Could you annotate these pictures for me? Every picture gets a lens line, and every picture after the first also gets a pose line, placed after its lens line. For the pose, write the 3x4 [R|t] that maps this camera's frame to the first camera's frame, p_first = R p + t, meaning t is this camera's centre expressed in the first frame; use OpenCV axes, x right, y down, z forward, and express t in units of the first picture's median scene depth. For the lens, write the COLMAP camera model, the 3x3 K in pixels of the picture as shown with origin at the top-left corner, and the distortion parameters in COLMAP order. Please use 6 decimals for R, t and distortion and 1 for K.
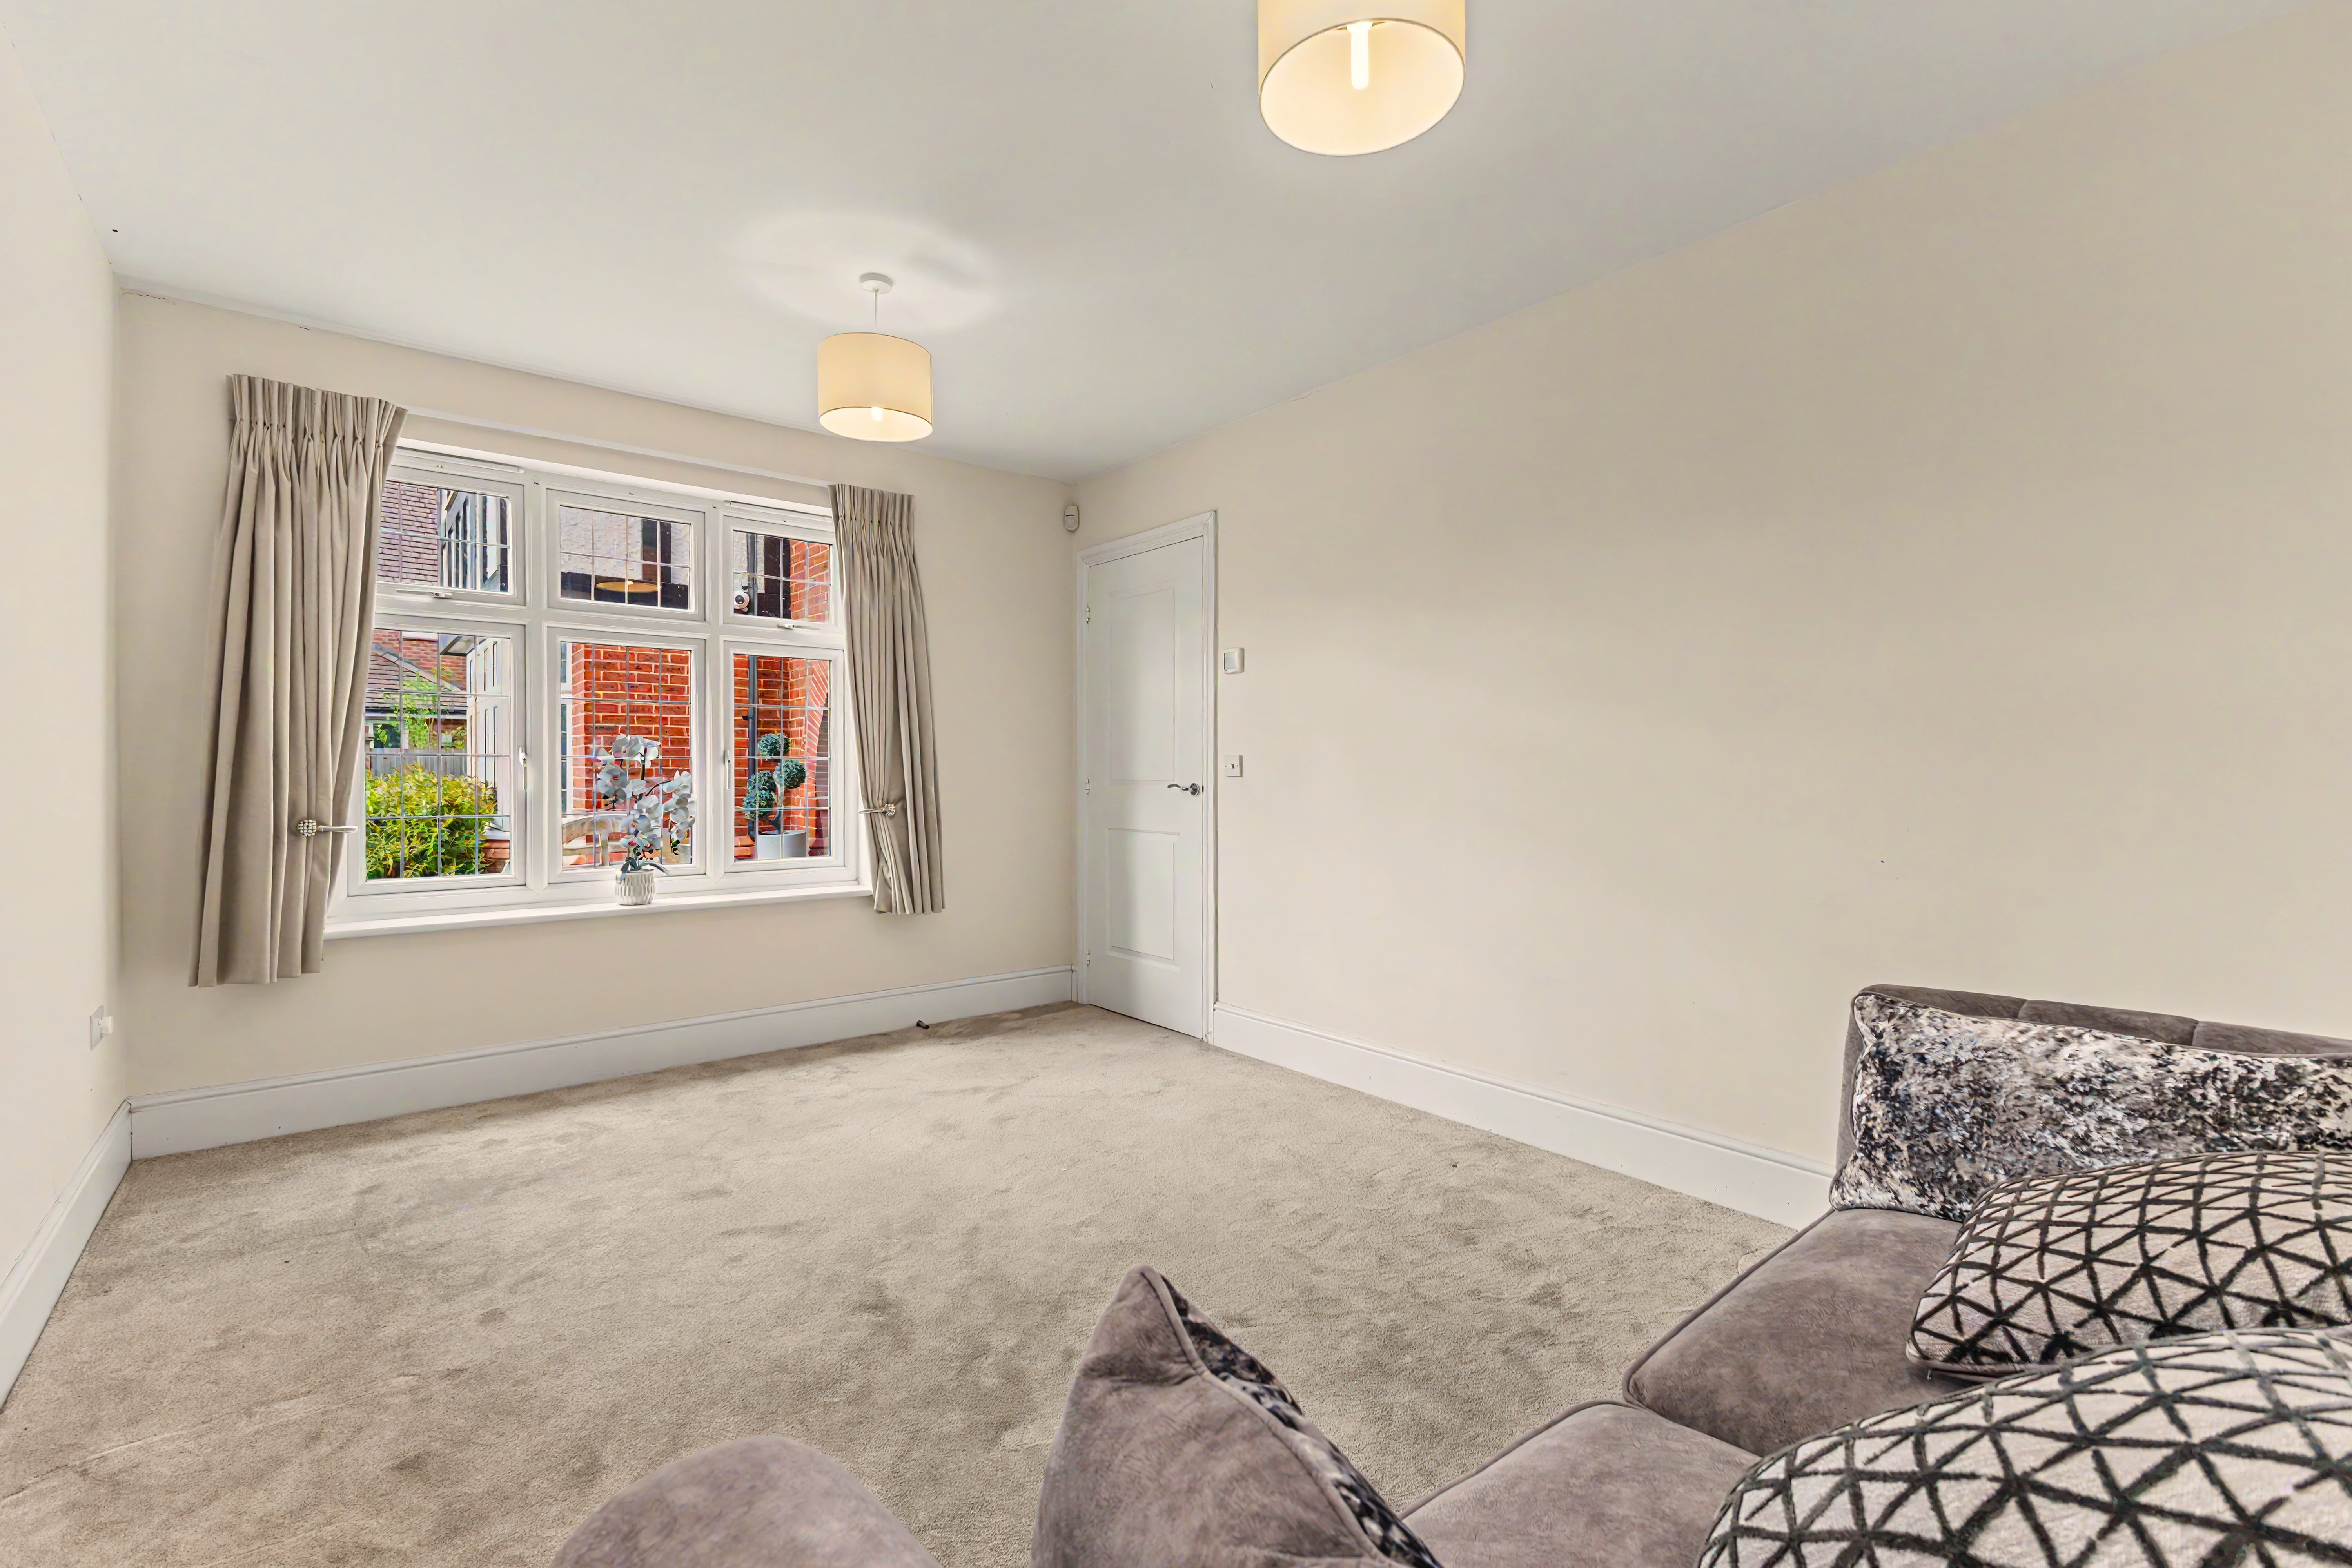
lens RADIAL K [[1014.2, 0, 1172.9], [0, 1014.2, 776.2], [0, 0, 1]] dist [0.012465, -0.004818]
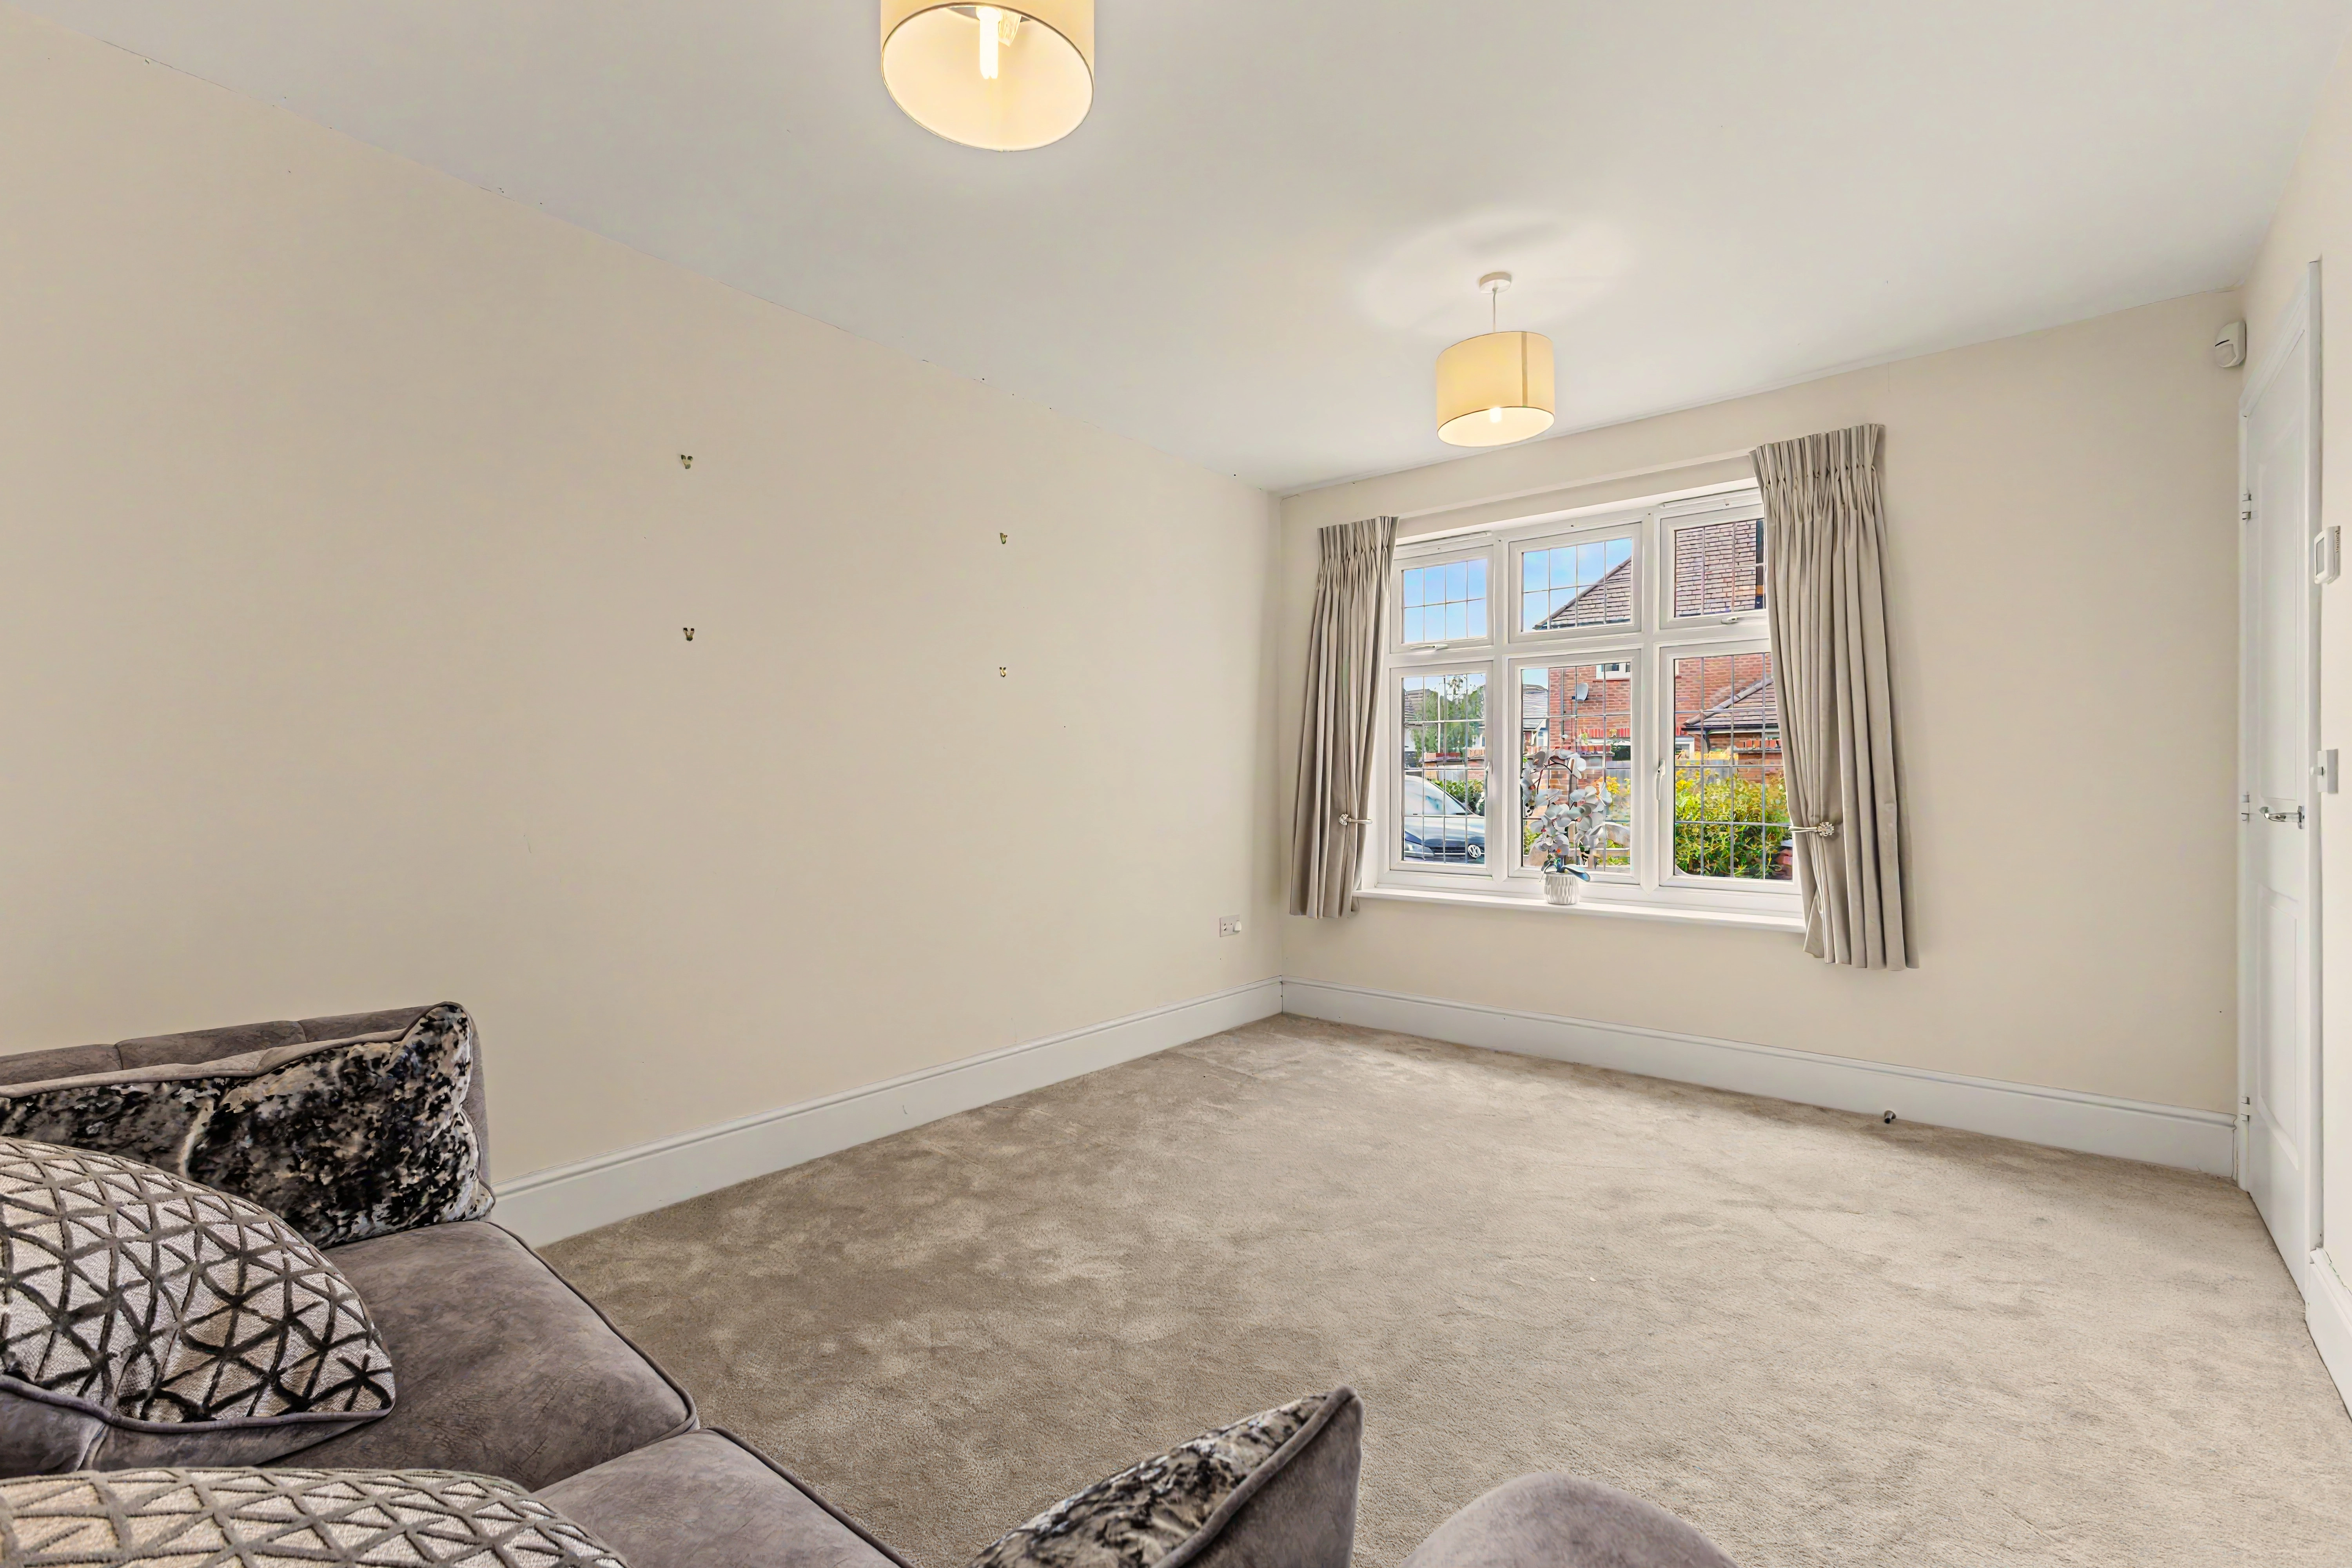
lens RADIAL K [[1014.2, 0, 1175.3], [0, 1014.2, 783.7], [0, 0, 1]] dist [0.012465, -0.004818]
pose [[0.204721, 0.003835, -0.978813, 0.462055], [-0.004491, 0.999985, 0.002979, -0.004061], [0.978810, 0.003786, 0.204735, 0.384895]]
